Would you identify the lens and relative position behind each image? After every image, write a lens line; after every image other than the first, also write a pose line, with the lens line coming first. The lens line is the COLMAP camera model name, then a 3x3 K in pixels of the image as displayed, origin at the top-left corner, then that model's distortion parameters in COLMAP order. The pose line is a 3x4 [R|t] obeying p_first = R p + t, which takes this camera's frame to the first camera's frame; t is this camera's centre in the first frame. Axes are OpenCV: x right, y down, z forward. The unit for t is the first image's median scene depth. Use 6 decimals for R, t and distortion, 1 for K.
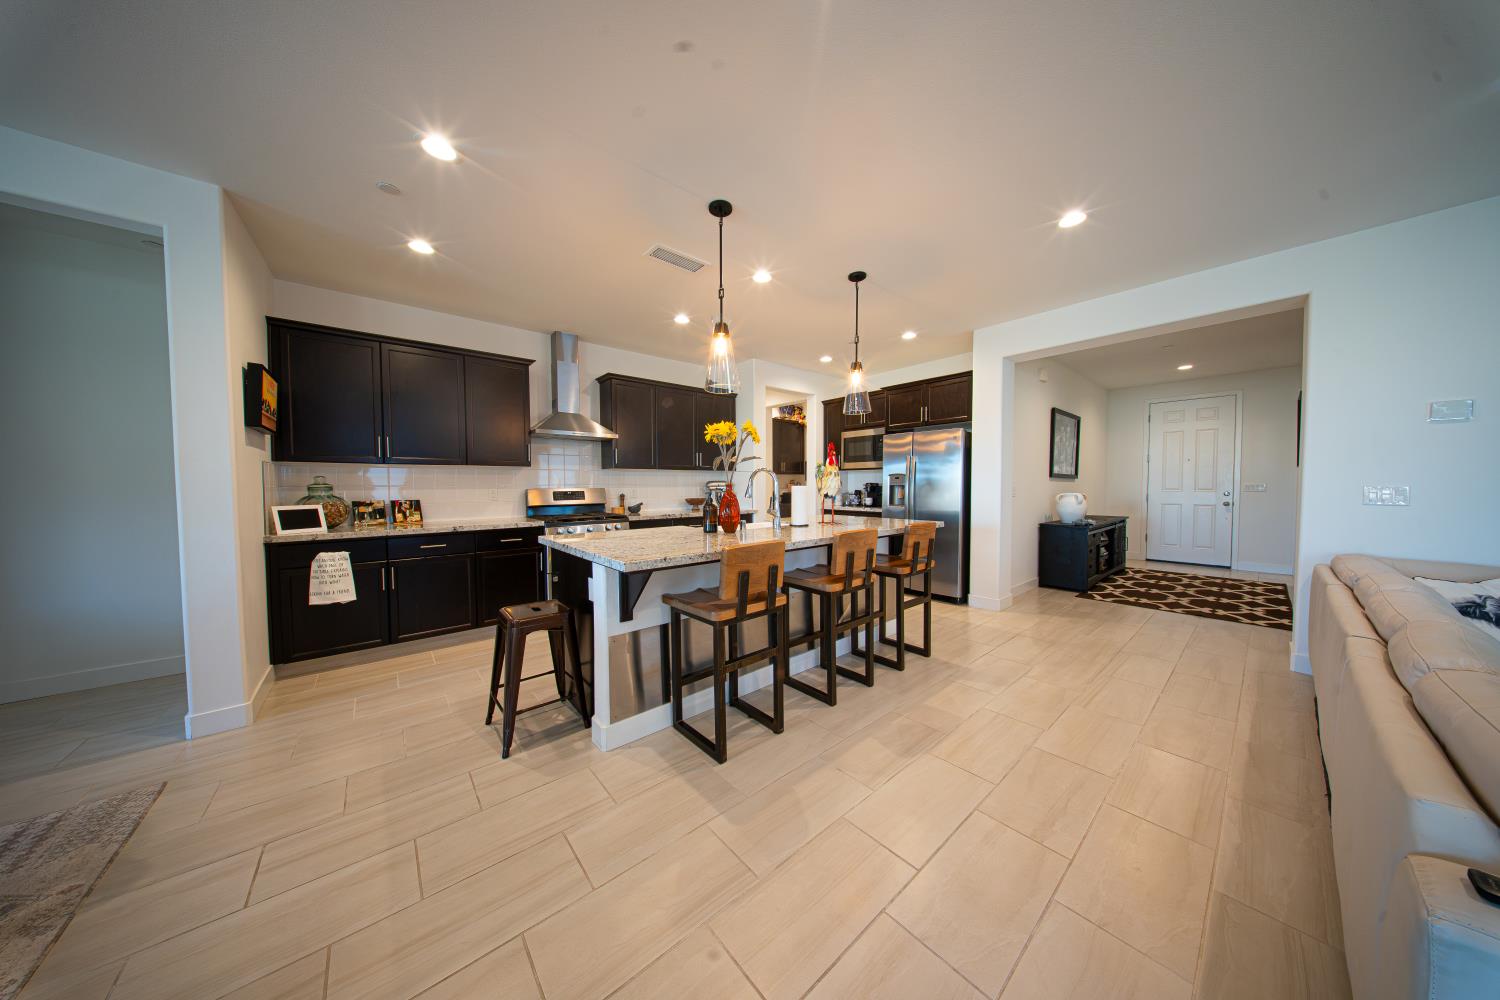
lens RADIAL K [[438.8, 0, 754.9], [0, 438.8, 497.9], [0, 0, 1]] dist [0.001113, -0.000223]
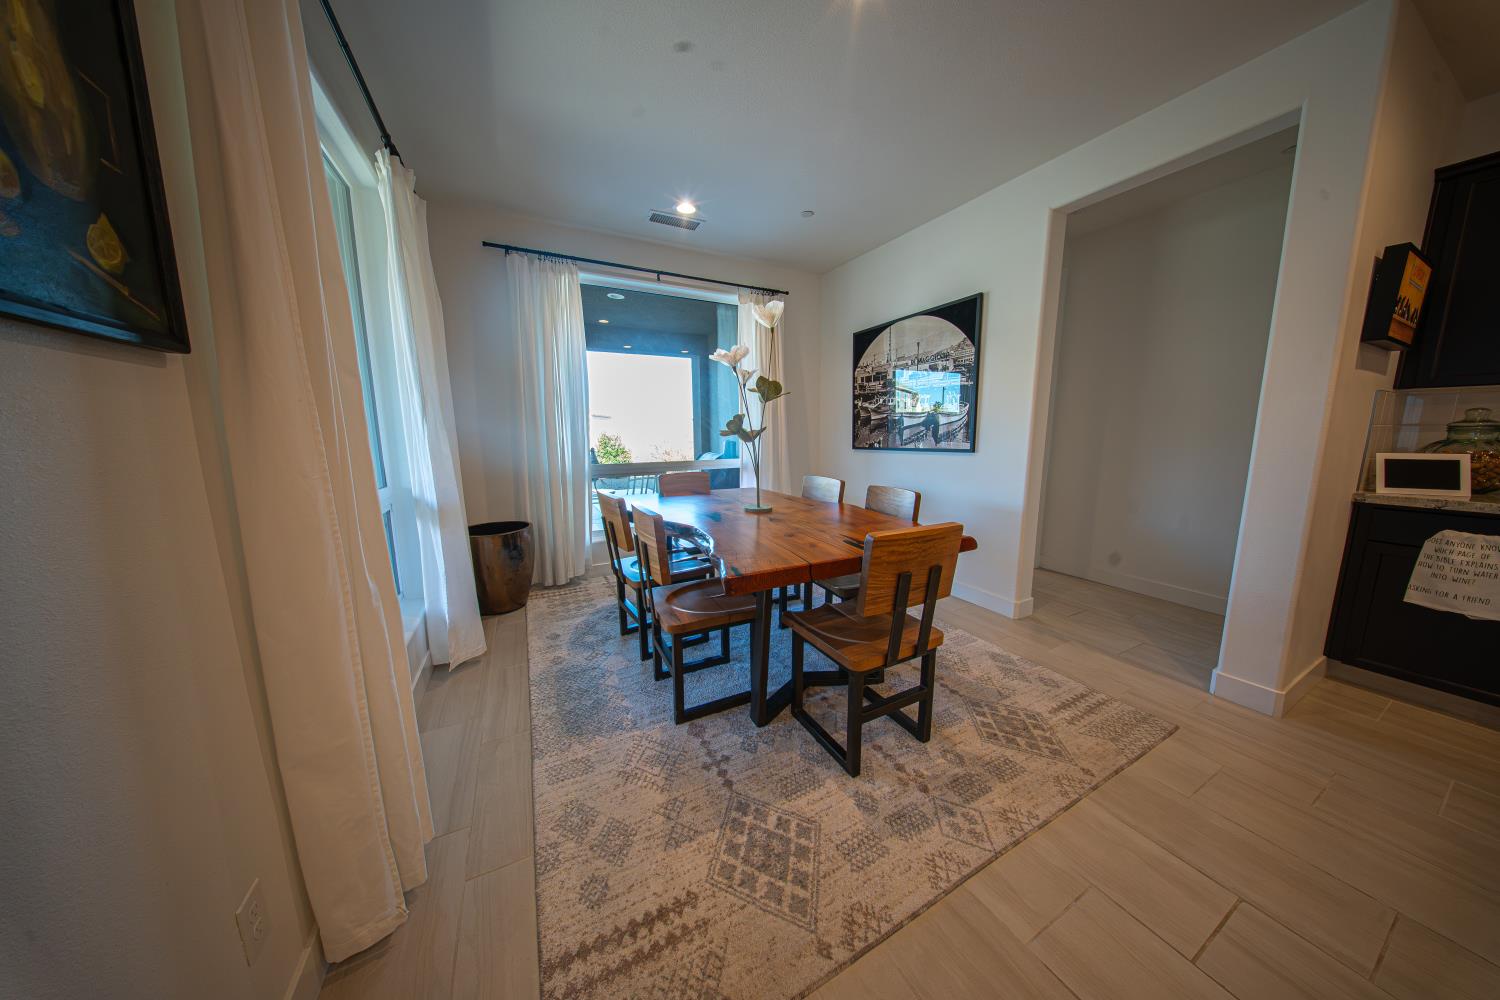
lens RADIAL K [[438.8, 0, 748.6], [0, 438.8, 499.9], [0, 0, 1]] dist [0.001113, -0.000223]
pose [[-0.227975, 0.148405, -0.962291, -0.153831], [-0.023611, 0.987183, 0.157837, 0.006151], [0.973381, 0.058703, -0.221549, 0.156389]]
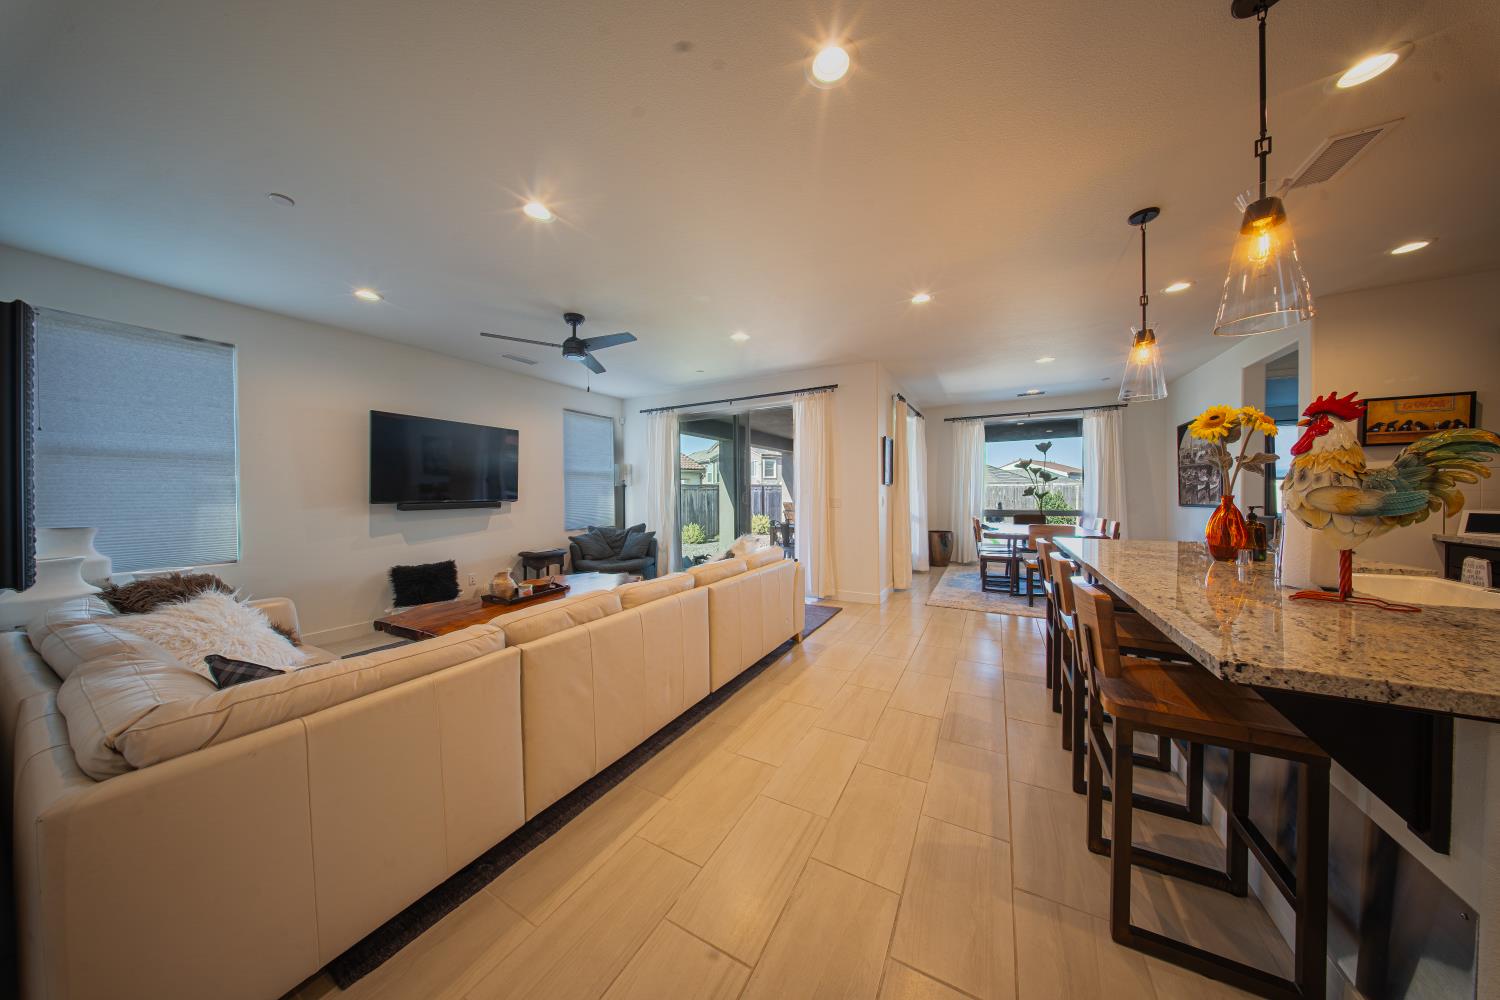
lens RADIAL K [[438.8, 0, 755.2], [0, 438.8, 499.3], [0, 0, 1]] dist [0.001113, -0.000223]
pose [[-0.933480, 0.010614, -0.358471, 1.002808], [-0.003960, 0.999196, 0.039897, -0.043967], [0.358607, 0.038662, -0.932688, 1.453315]]
